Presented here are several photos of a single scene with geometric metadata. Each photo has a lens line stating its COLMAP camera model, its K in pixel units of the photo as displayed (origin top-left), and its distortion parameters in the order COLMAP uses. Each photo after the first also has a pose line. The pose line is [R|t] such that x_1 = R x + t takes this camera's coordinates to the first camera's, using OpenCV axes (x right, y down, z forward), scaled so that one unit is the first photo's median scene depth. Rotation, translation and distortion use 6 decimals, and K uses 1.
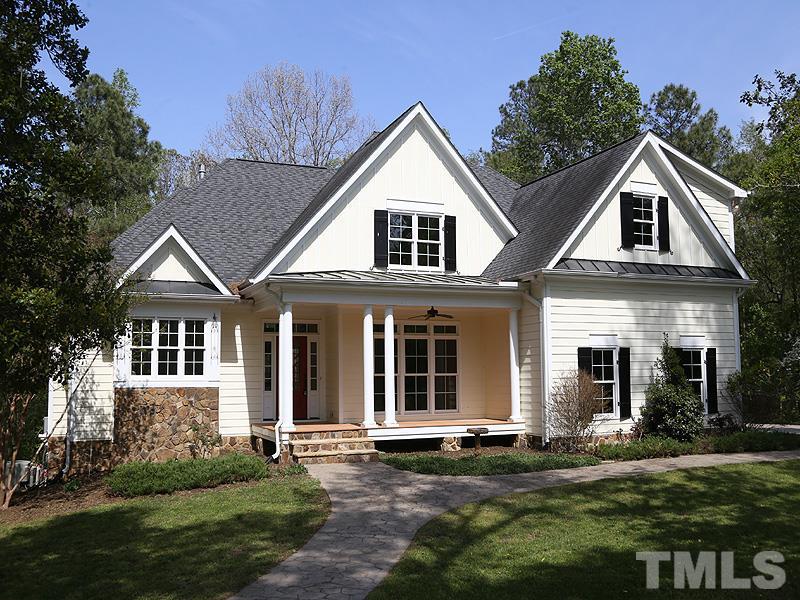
lens RADIAL K [[775.1, 0, 403.4], [0, 775.1, 298.1], [0, 0, 1]] dist [-0.075046, 0.000000]
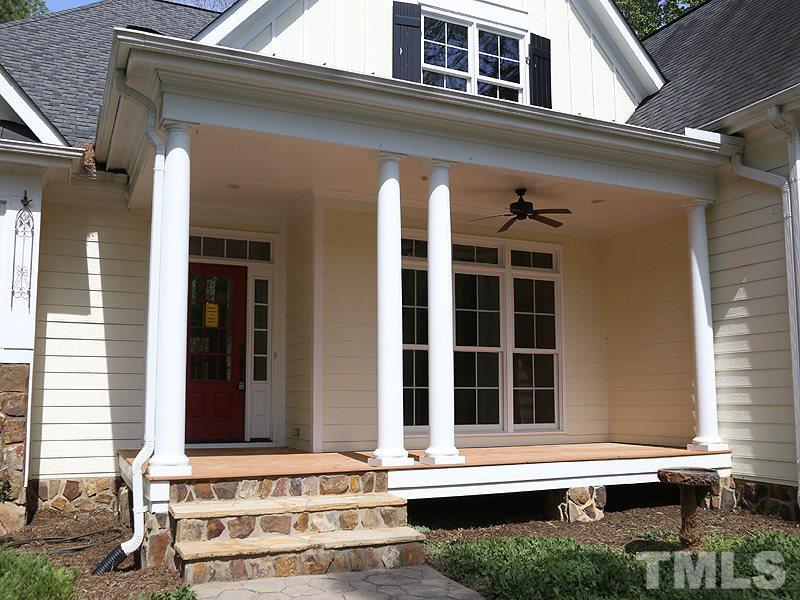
lens RADIAL K [[775.1, 0, 396.6], [0, 775.1, 301.1], [0, 0, 1]] dist [-0.075046, 0.000000]
pose [[0.999697, 0.010877, 0.022080, -0.047384], [-0.010368, 0.999681, -0.023039, 0.088059], [-0.022324, 0.022804, 0.999491, 0.572922]]
